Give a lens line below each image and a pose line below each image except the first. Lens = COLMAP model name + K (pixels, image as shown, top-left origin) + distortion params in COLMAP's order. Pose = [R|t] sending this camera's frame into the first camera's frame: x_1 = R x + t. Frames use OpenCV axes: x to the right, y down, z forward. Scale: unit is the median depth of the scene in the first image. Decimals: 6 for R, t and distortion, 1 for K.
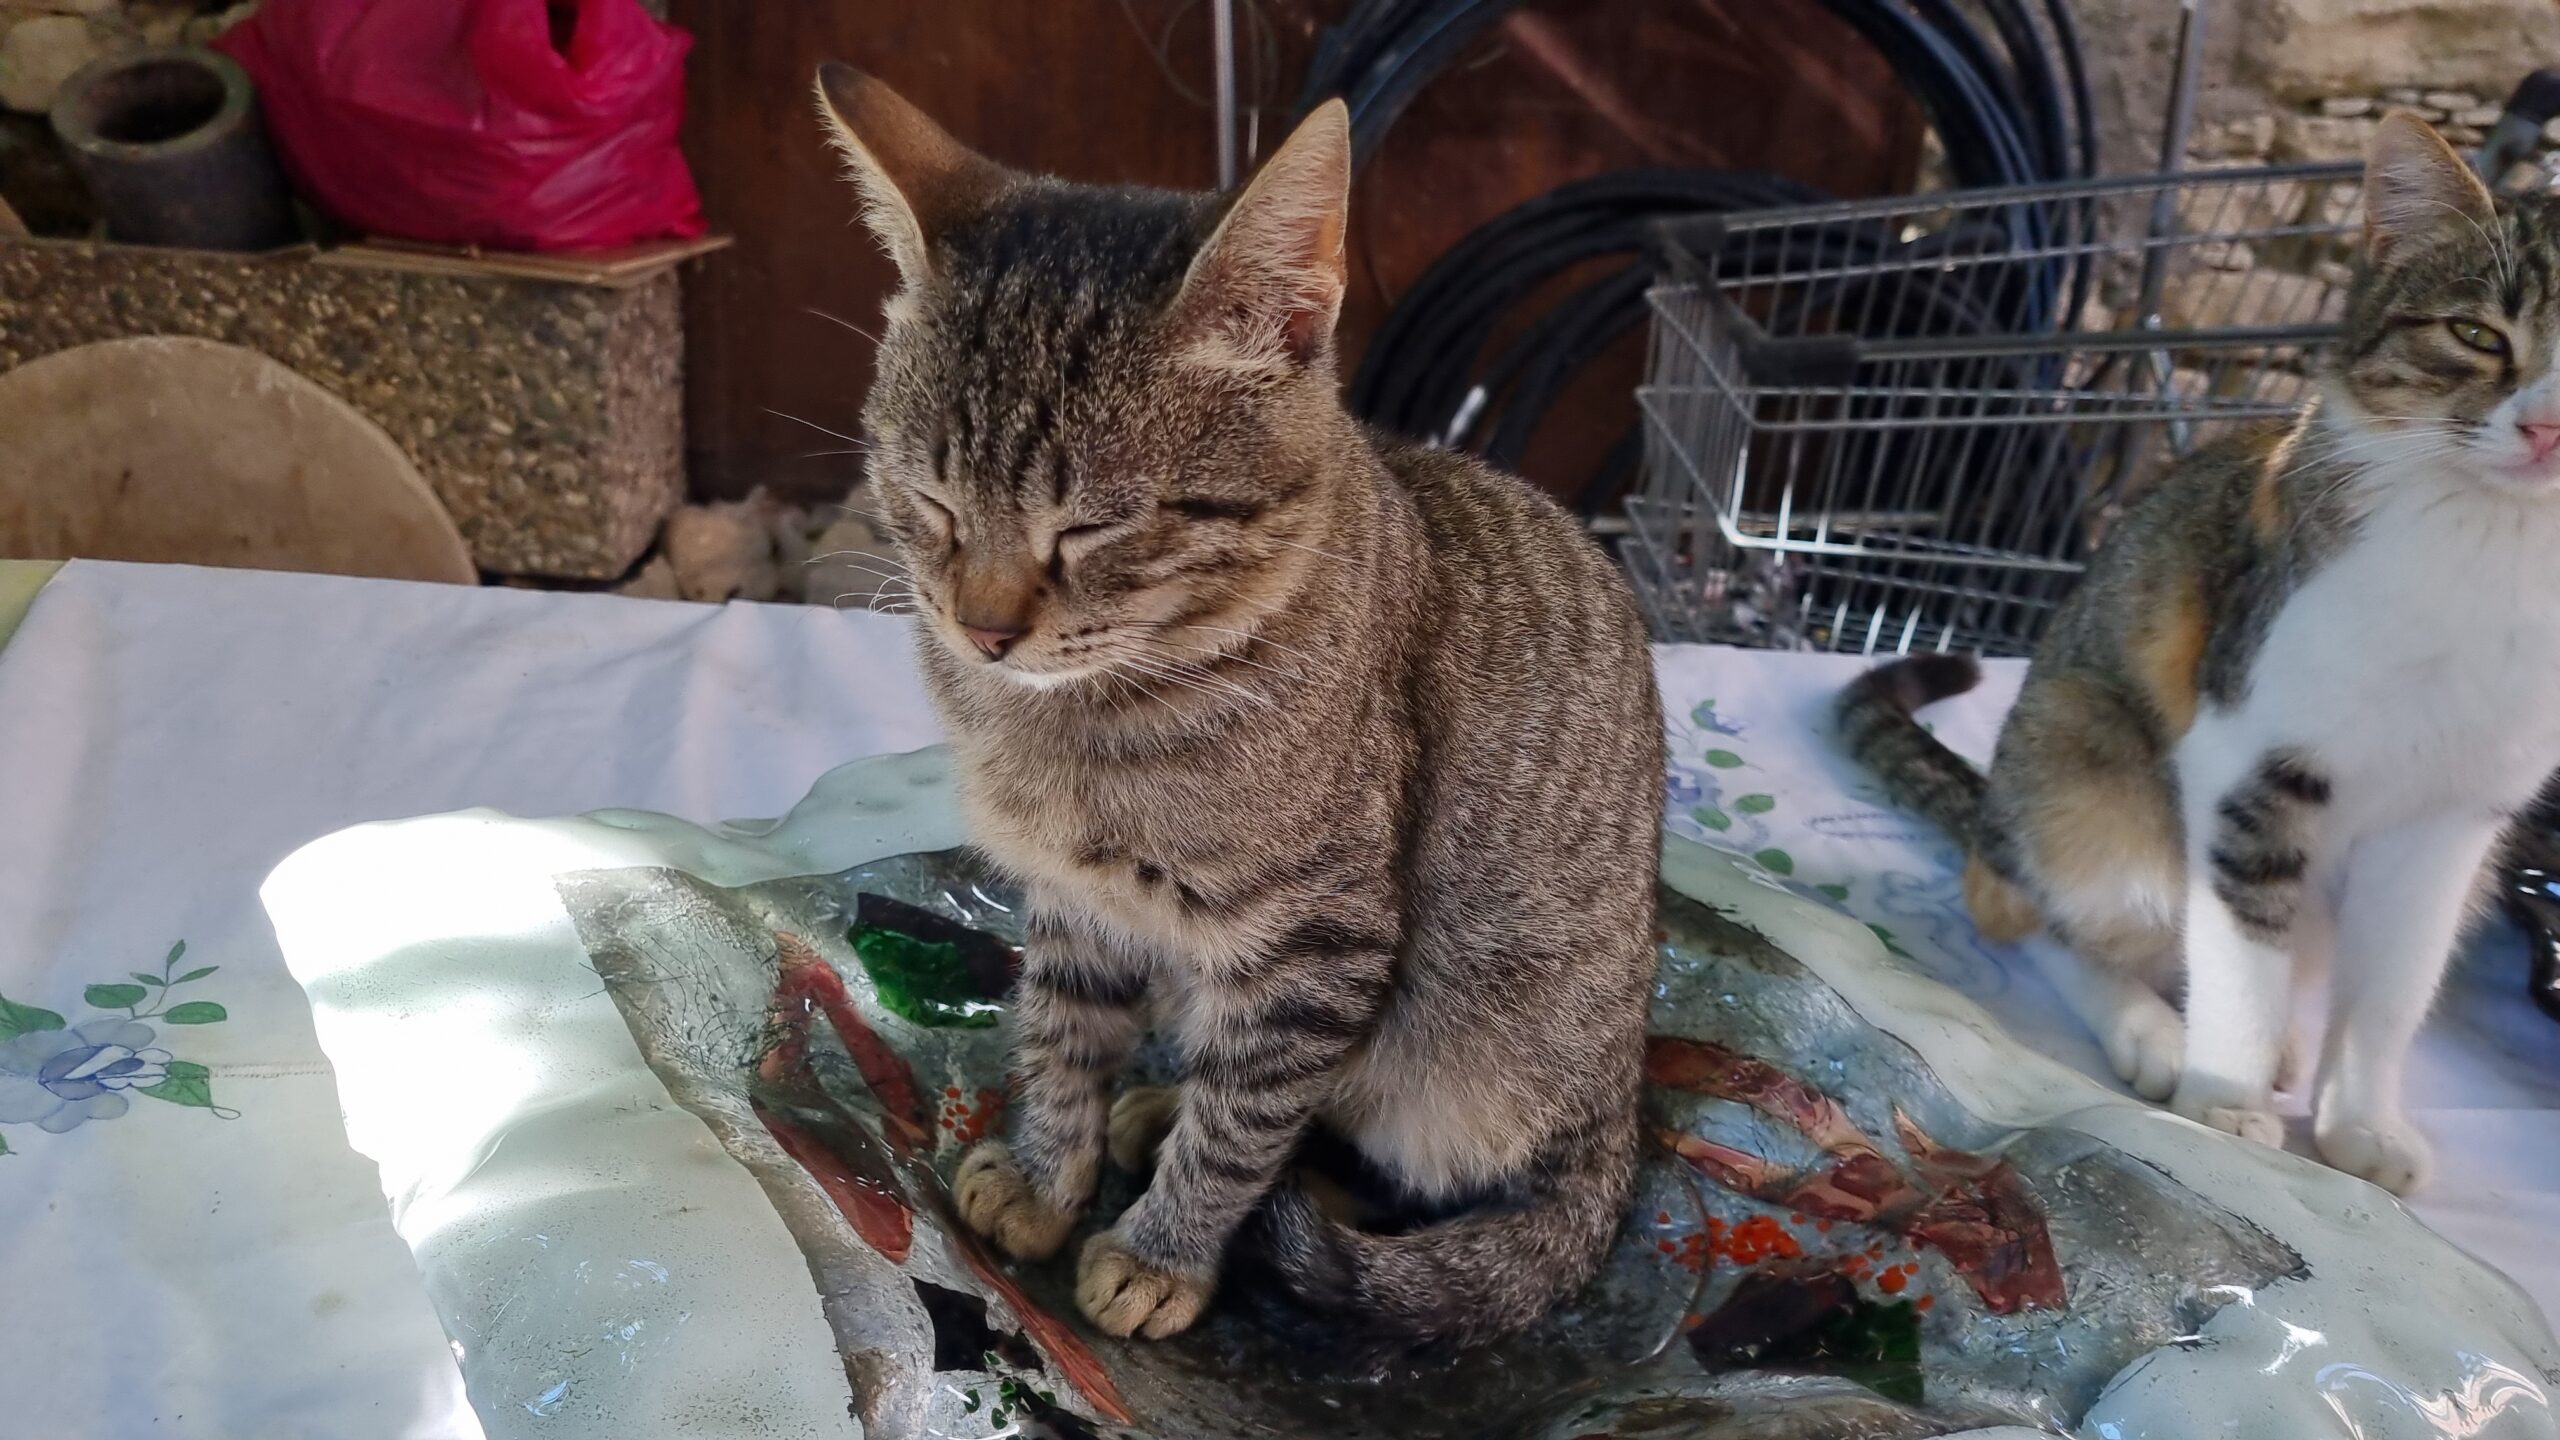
lens RADIAL K [[1977.3, 0, 1280.0], [0, 1977.3, 720.0], [0, 0, 1]] dist [-0.005136, -0.007337]
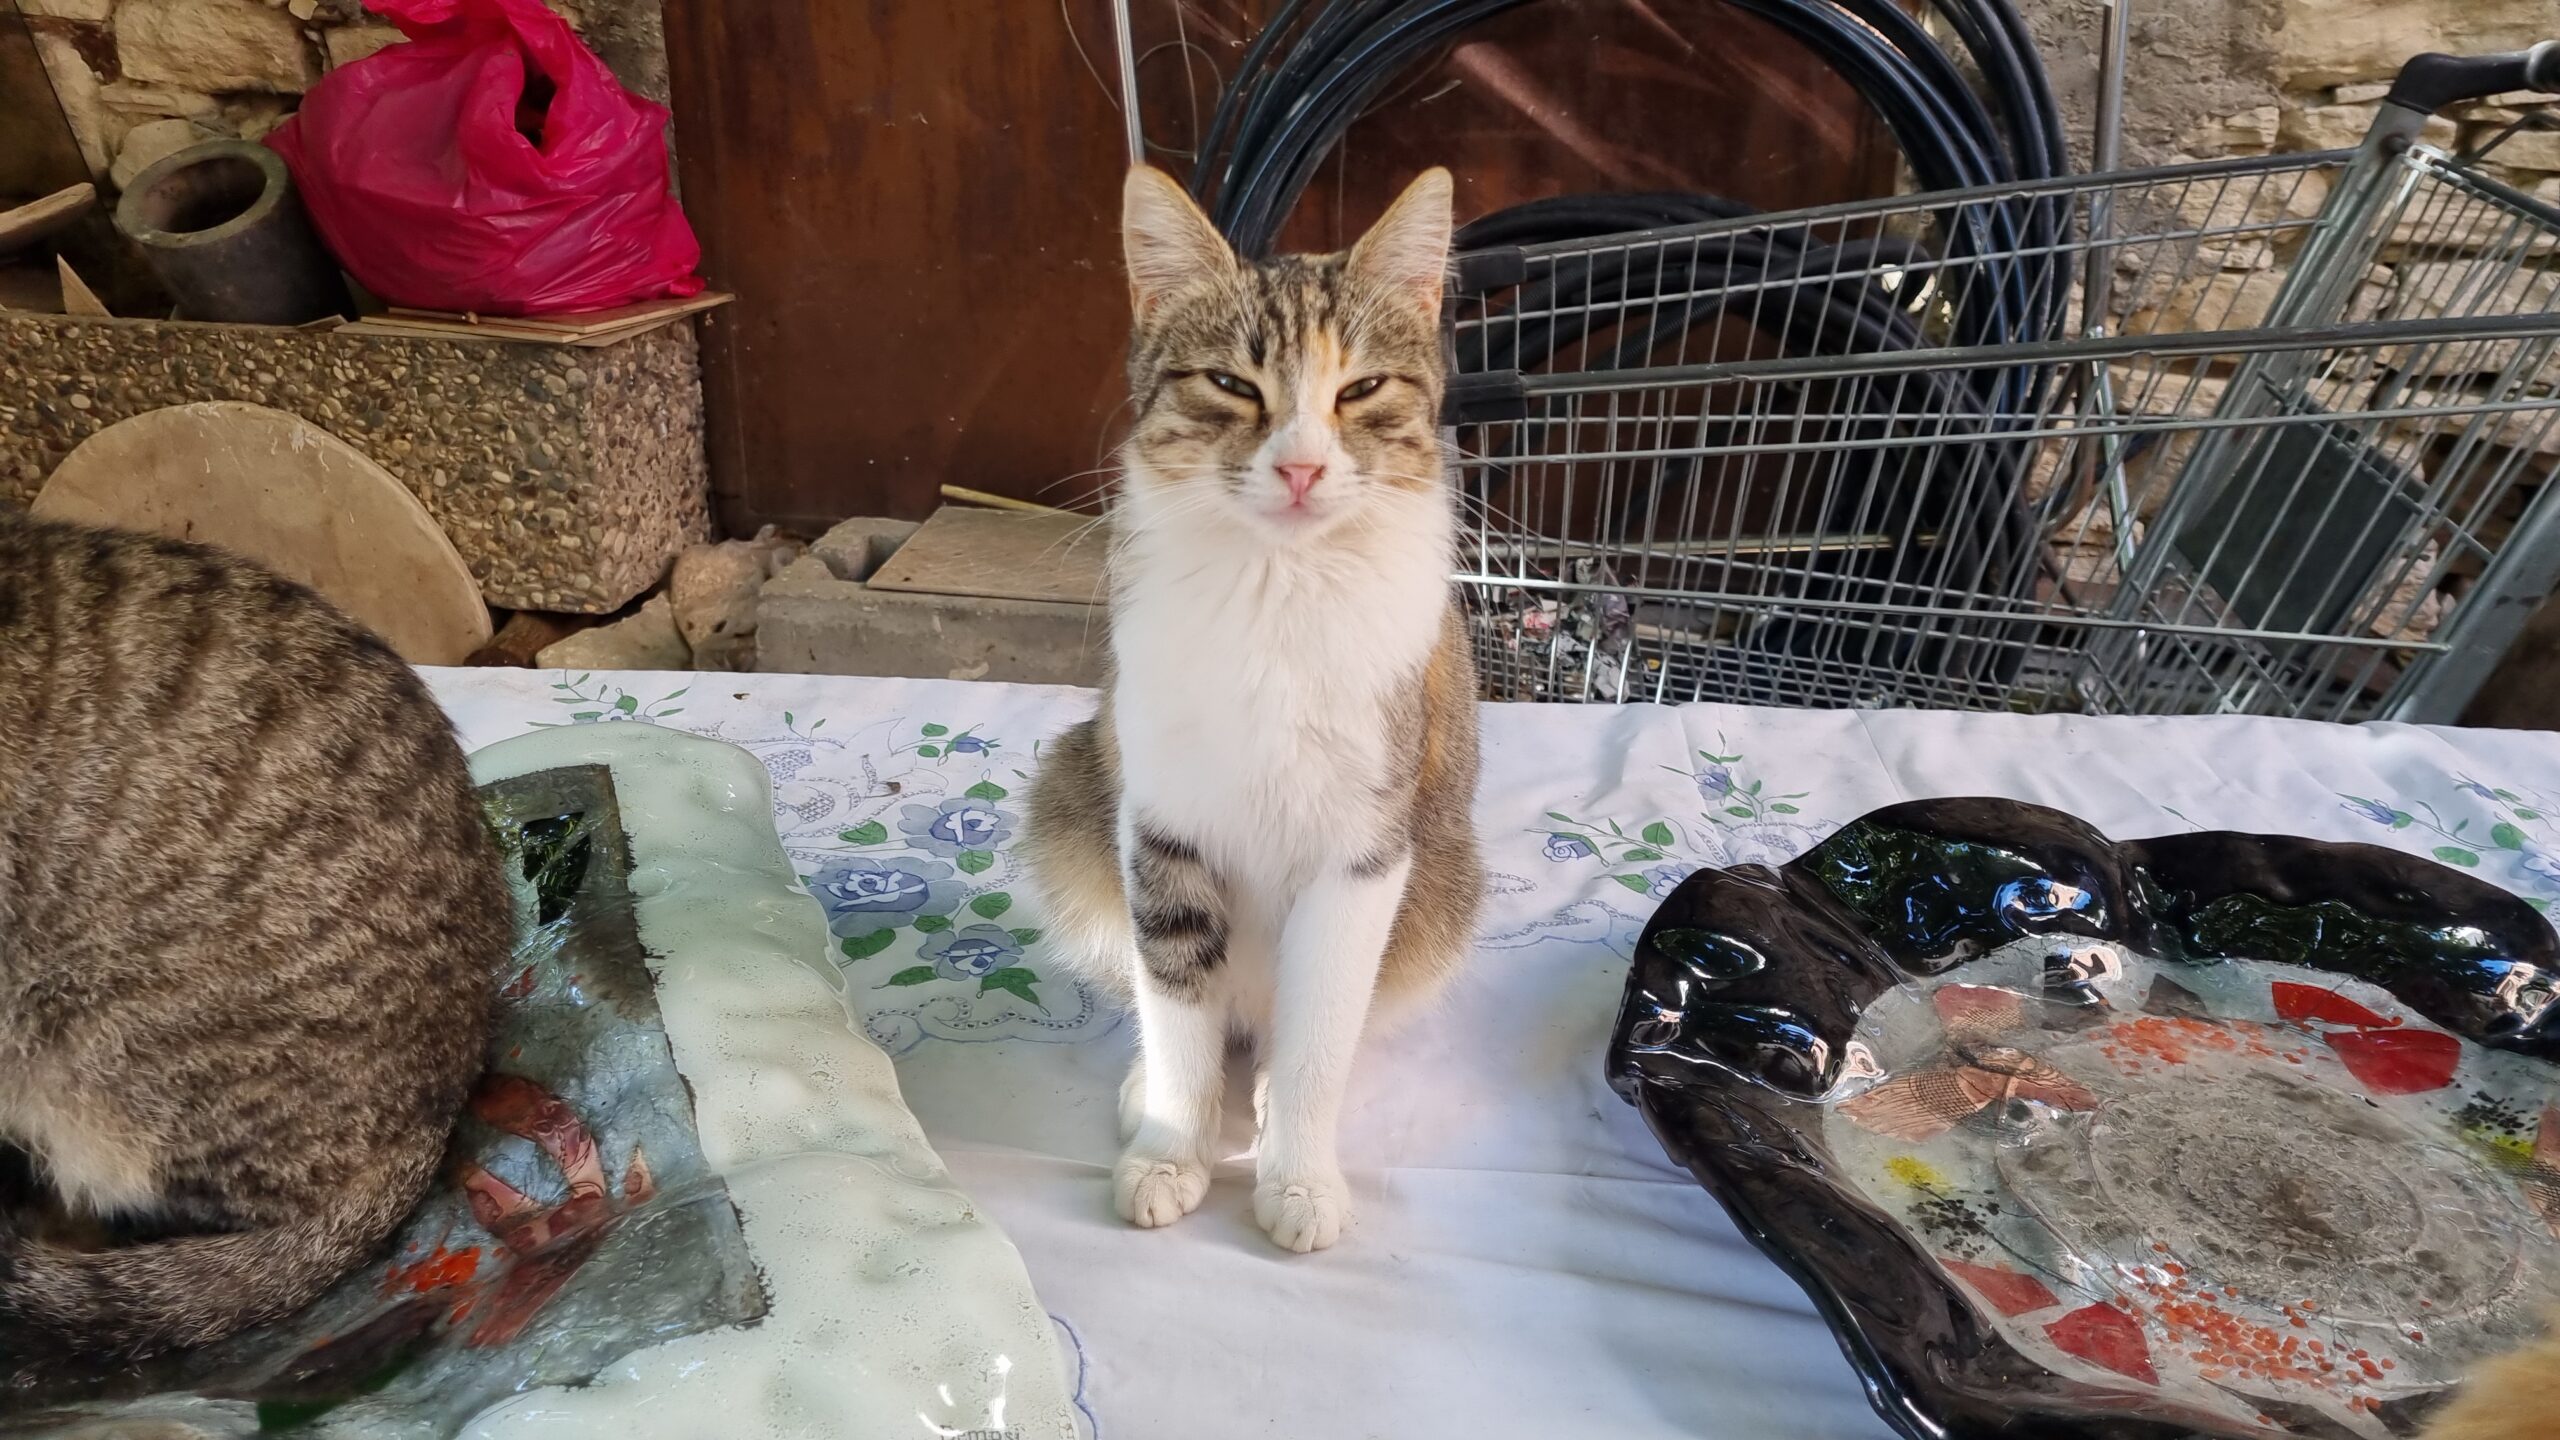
lens RADIAL K [[1953.8, 0, 1279.9], [0, 1953.8, 691.7], [0, 0, 1]] dist [-0.004475, 0.001839]
pose [[0.985753, -0.001208, -0.168195, 0.213568], [-0.002754, 0.999724, -0.023320, -0.005510], [0.168176, 0.023451, 0.985478, 0.012040]]
